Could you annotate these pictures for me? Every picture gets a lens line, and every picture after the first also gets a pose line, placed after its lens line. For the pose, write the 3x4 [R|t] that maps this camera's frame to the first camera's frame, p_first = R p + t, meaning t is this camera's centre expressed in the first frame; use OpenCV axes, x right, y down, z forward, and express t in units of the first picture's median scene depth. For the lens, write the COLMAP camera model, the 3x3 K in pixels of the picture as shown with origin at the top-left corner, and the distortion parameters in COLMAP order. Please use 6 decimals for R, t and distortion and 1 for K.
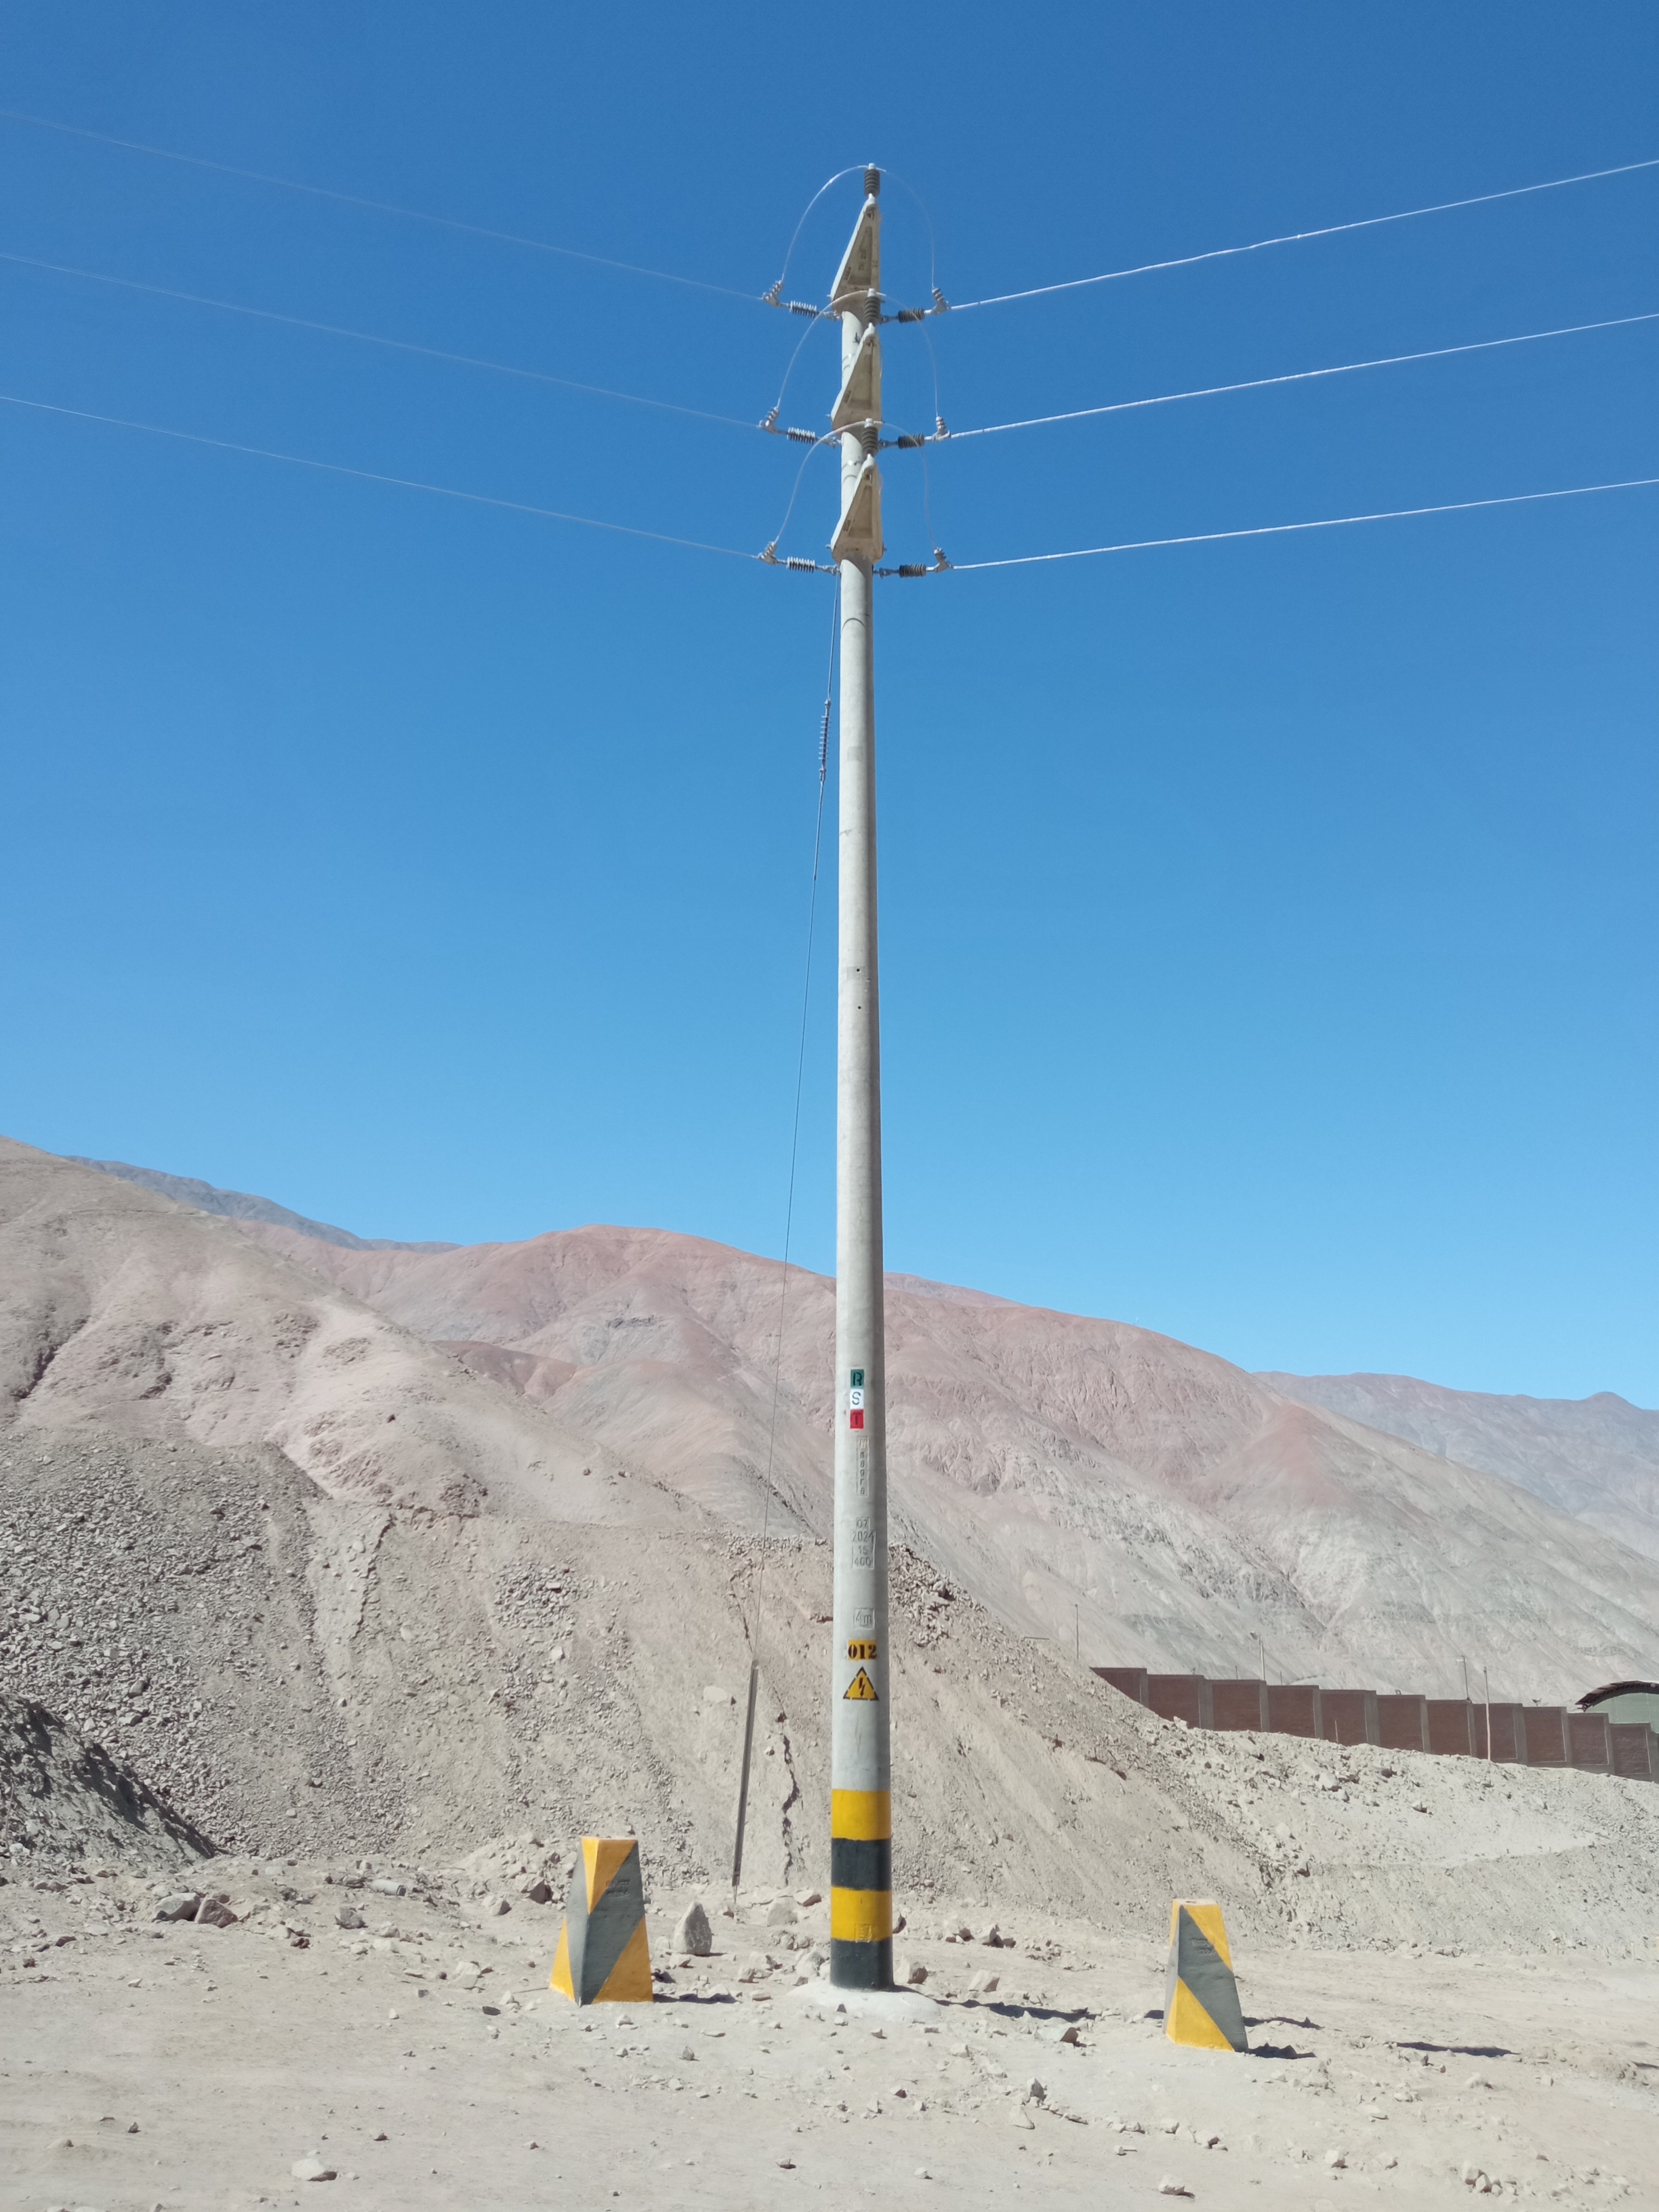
lens RADIAL K [[1802.0, 0, 826.0], [0, 1802.0, 1097.8], [0, 0, 1]] dist [0.139463, -0.272783]
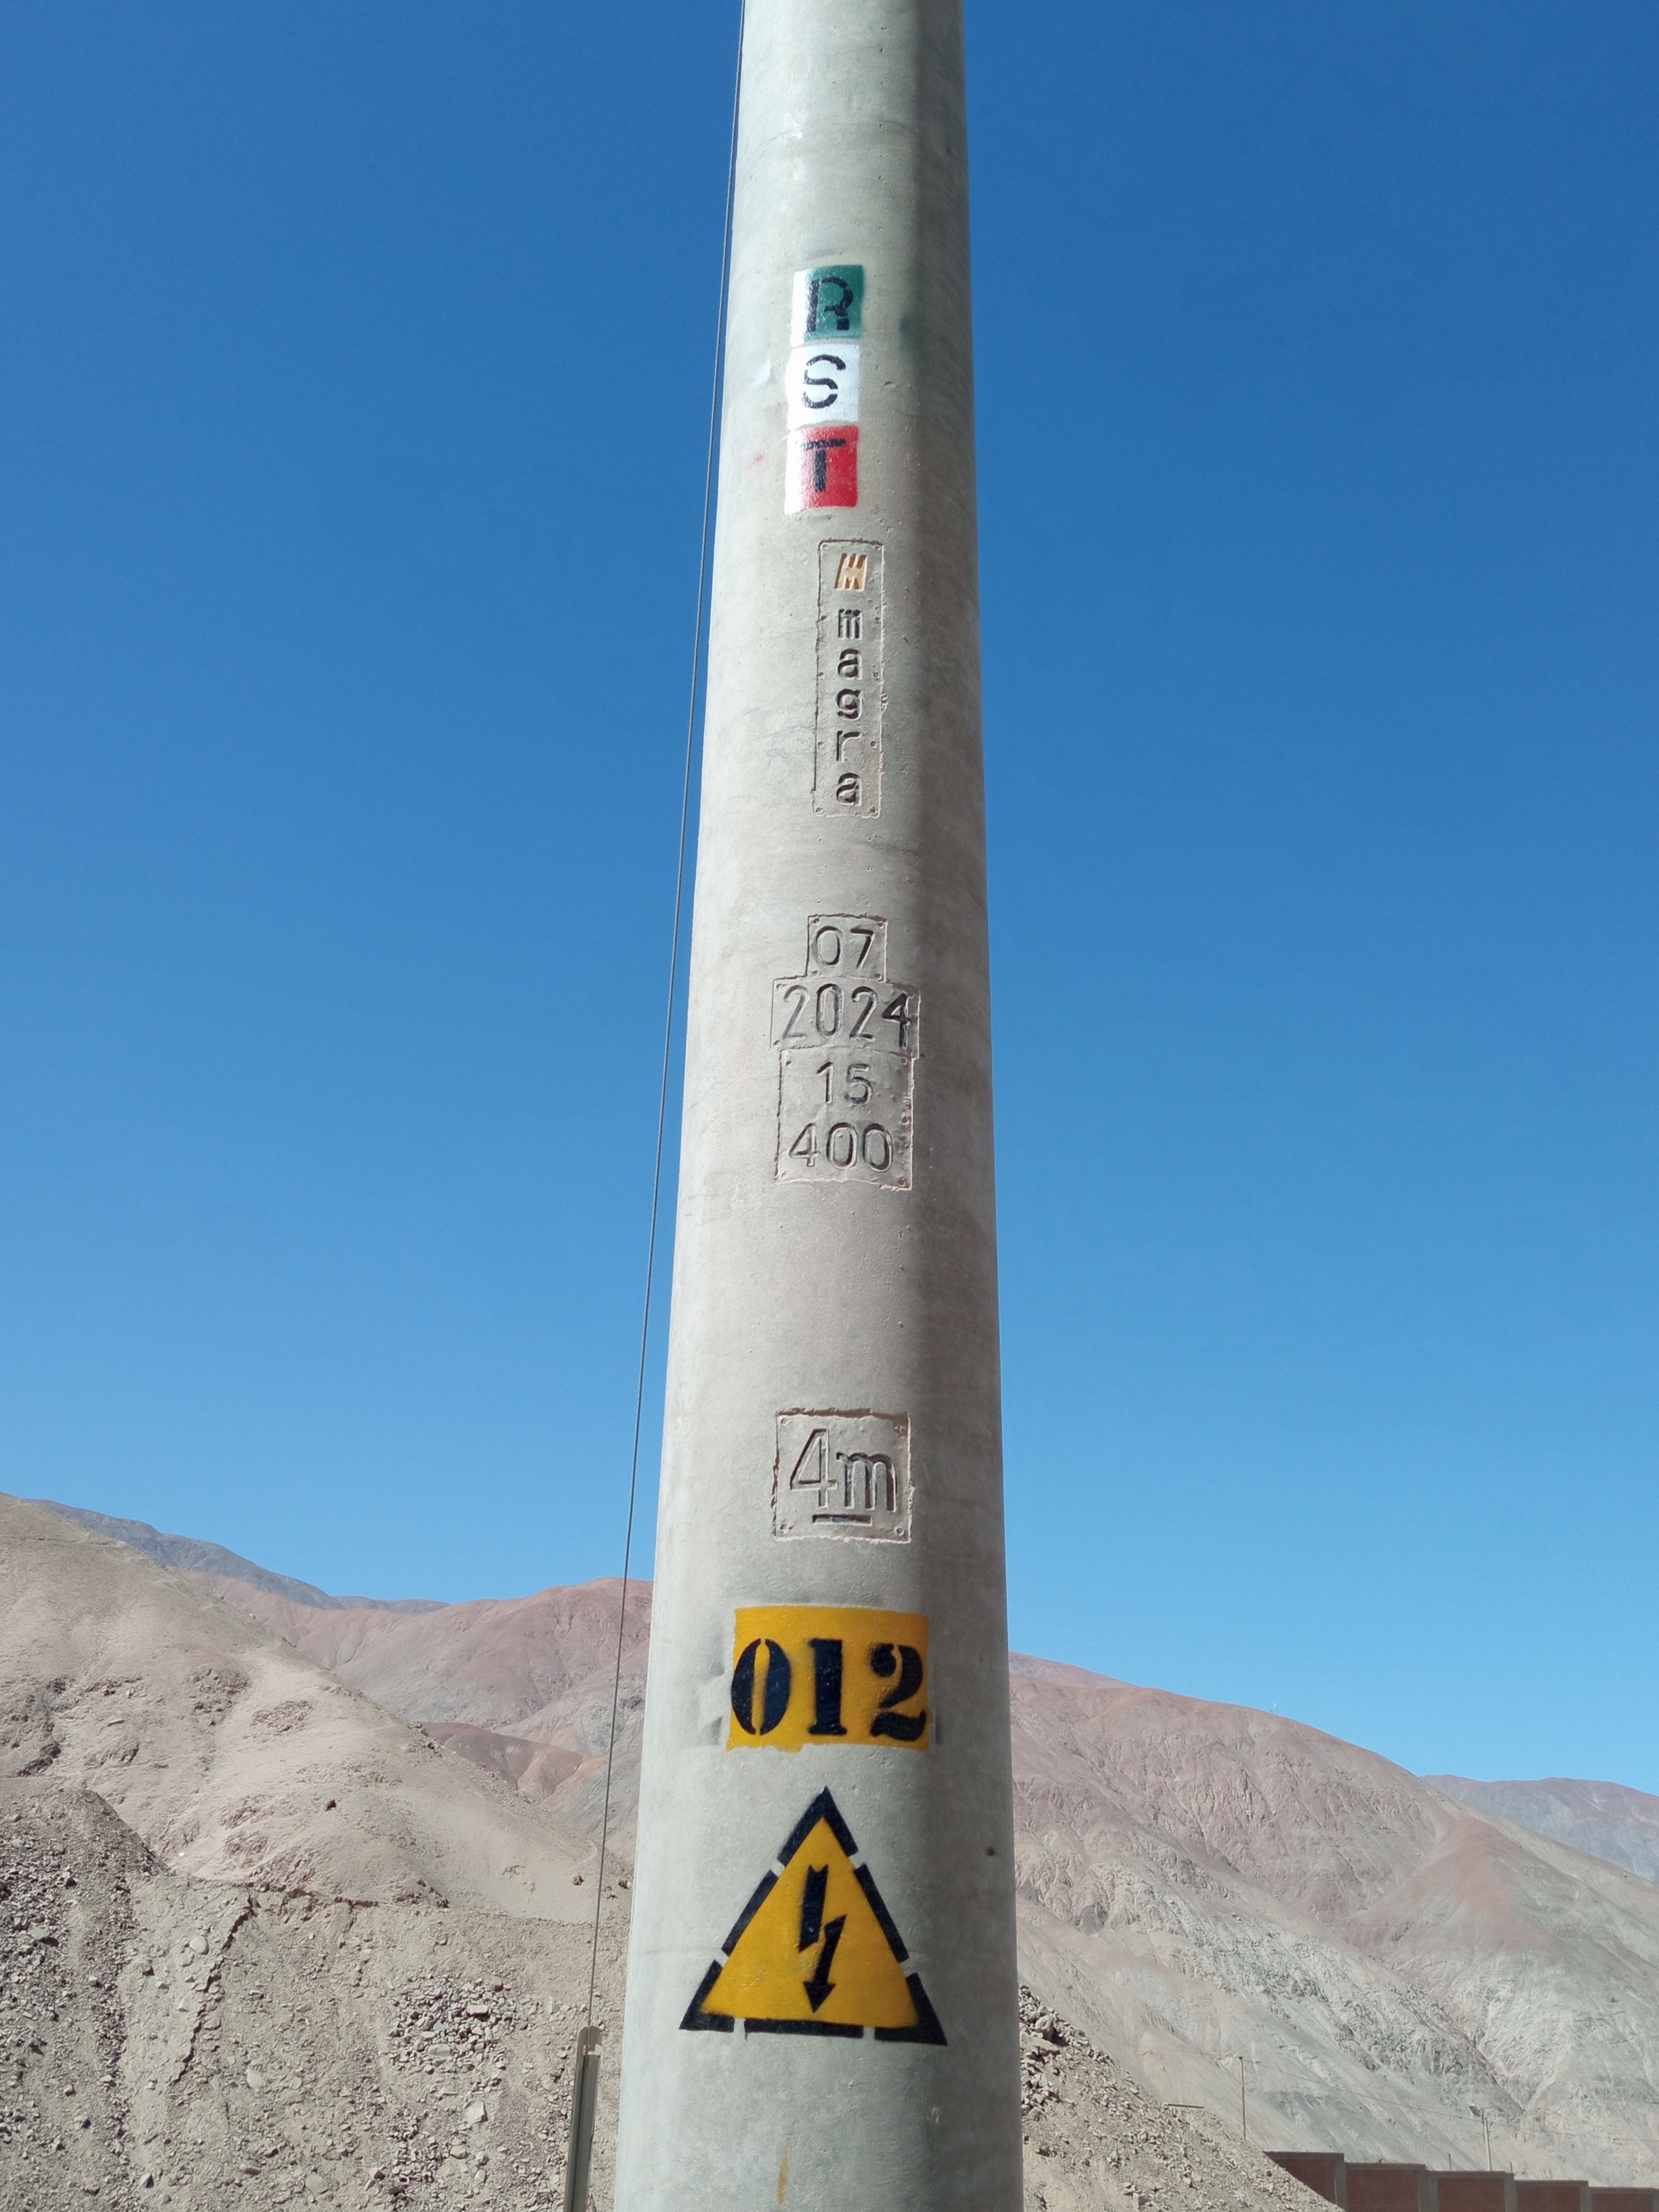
lens RADIAL K [[2130.0, 0, 828.2], [0, 2130.0, 1094.0], [0, 0, 1]] dist [0.124402, -0.236231]
pose [[0.999574, 0.001333, -0.029162, 0.001141], [-0.005780, 0.988216, -0.152957, 0.013277], [0.028614, 0.153061, 0.987802, 0.038598]]
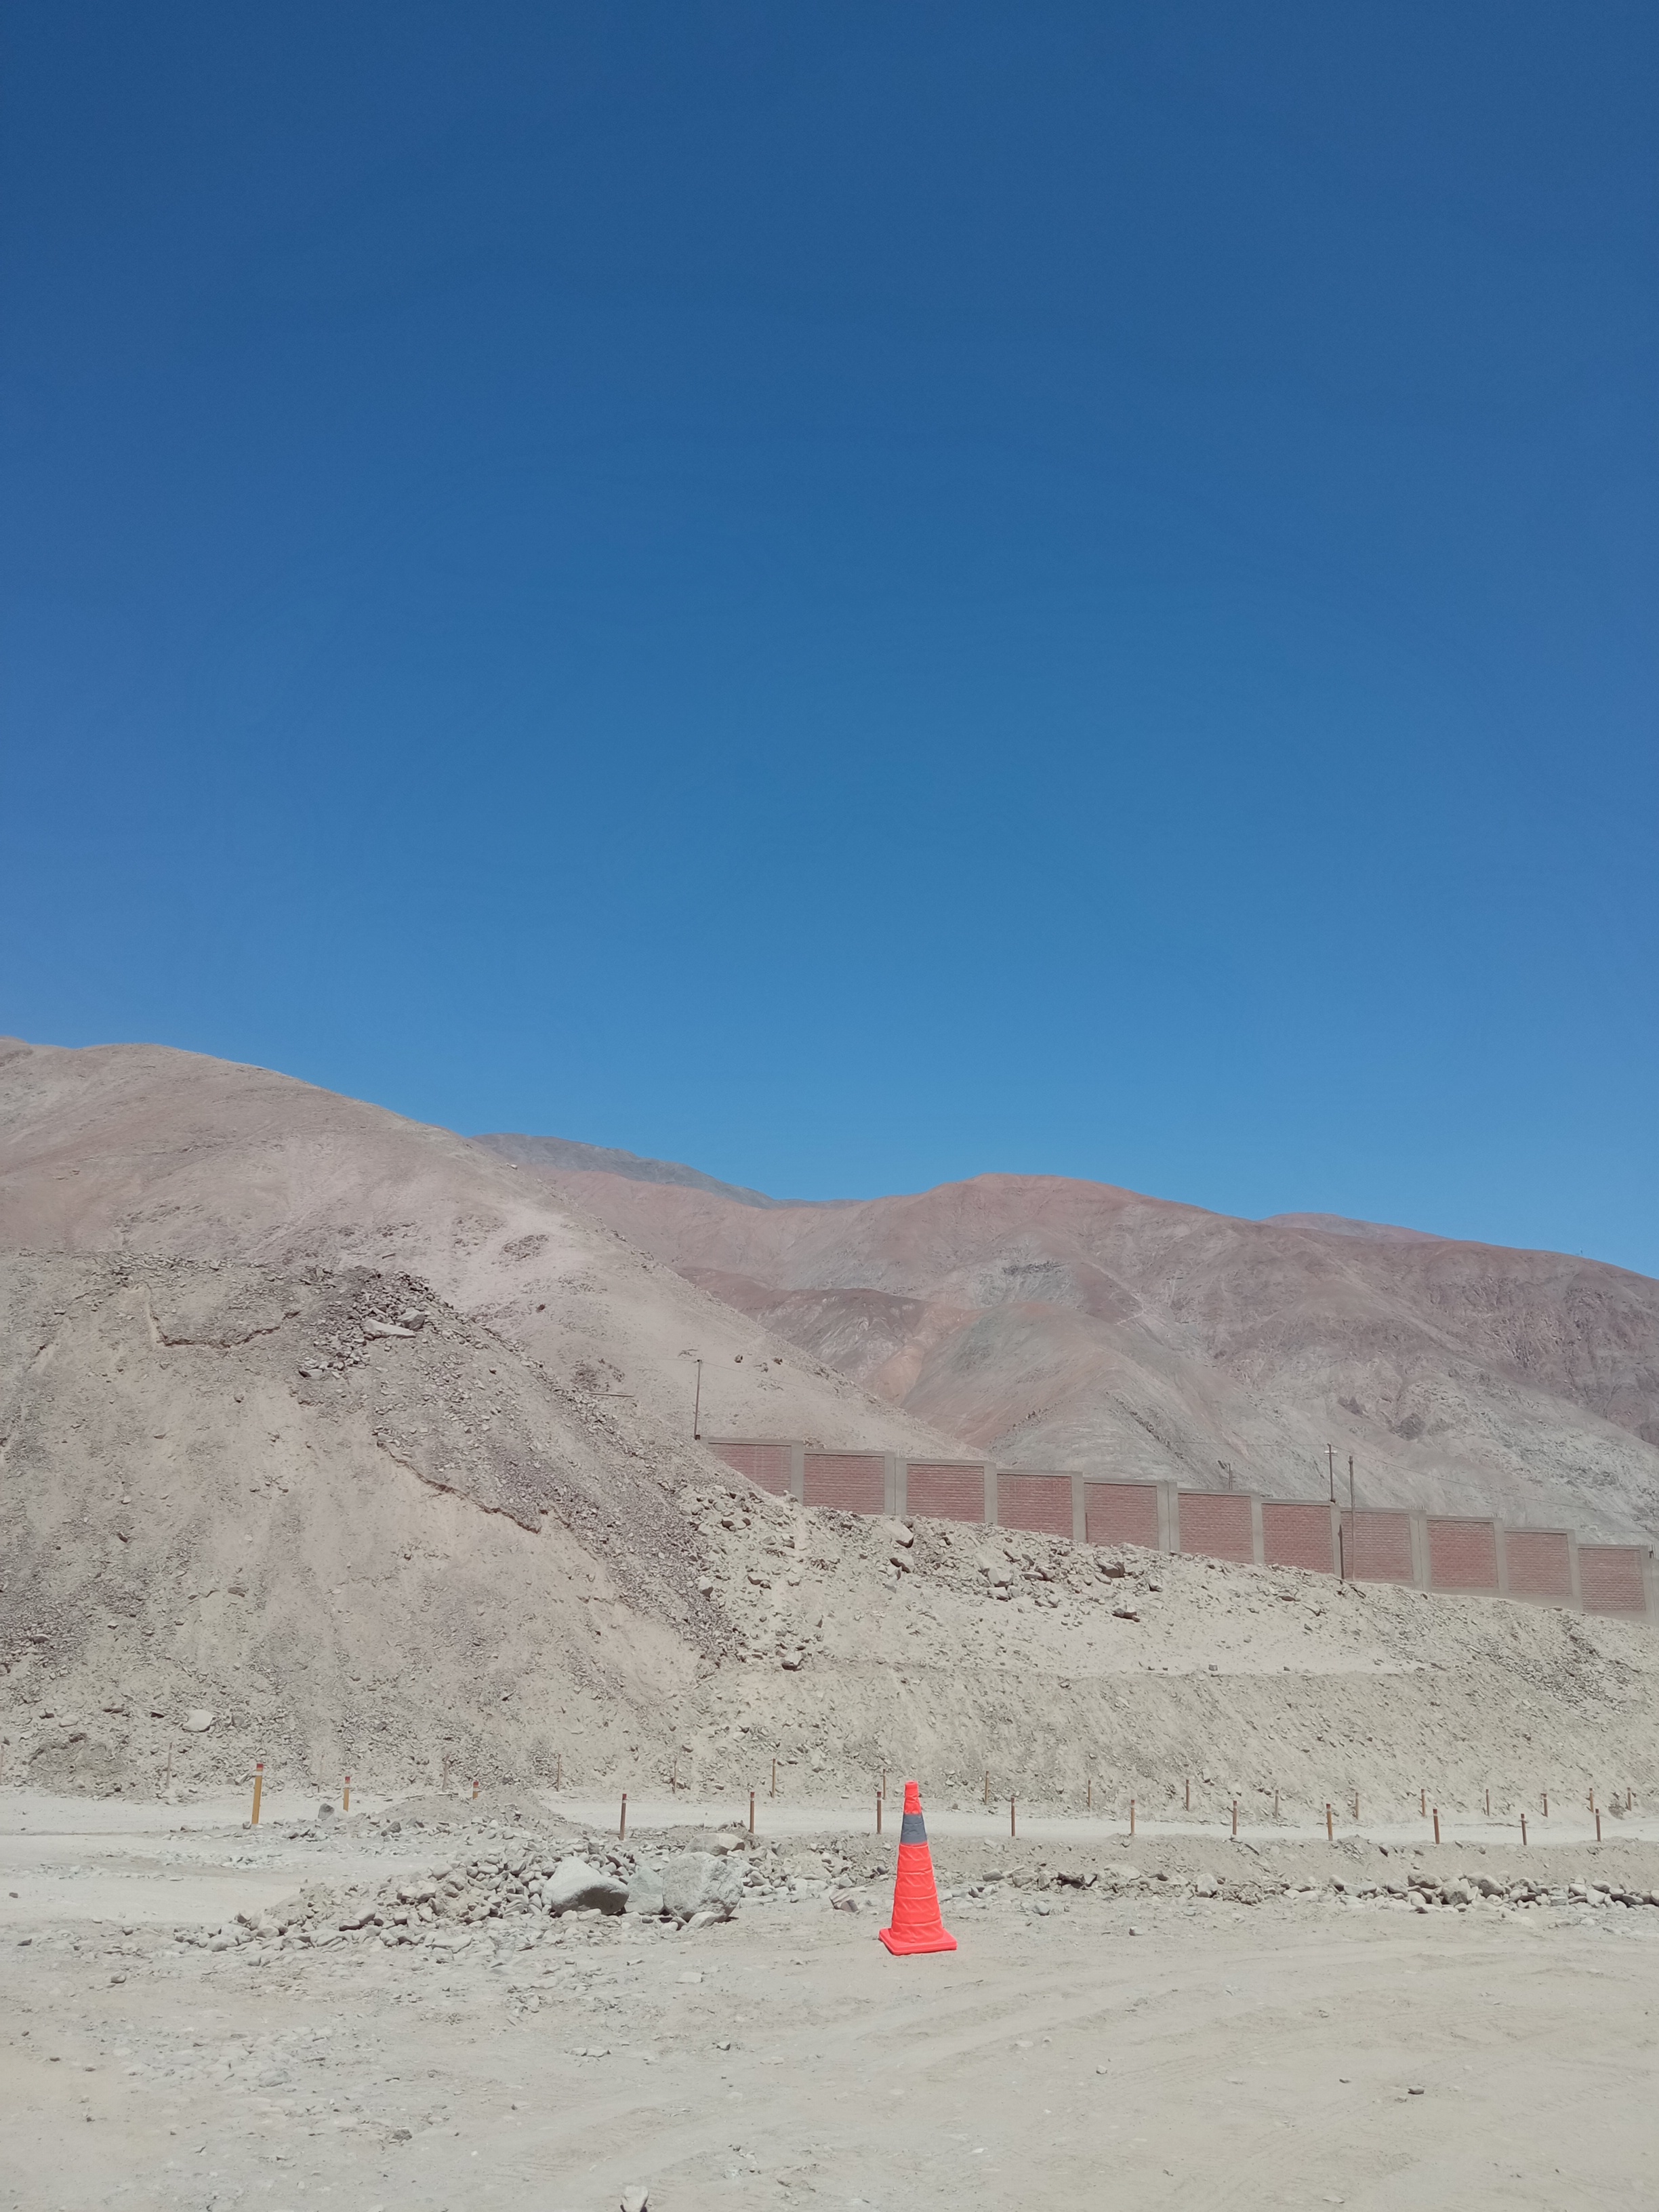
lens RADIAL K [[1802.0, 0, 826.0], [0, 1802.0, 1097.8], [0, 0, 1]] dist [0.139463, -0.272783]
pose [[0.973966, -0.055228, -0.219864, 0.115644], [0.061004, 0.997946, 0.019565, 0.048160], [0.218331, -0.032469, 0.975334, 0.079991]]
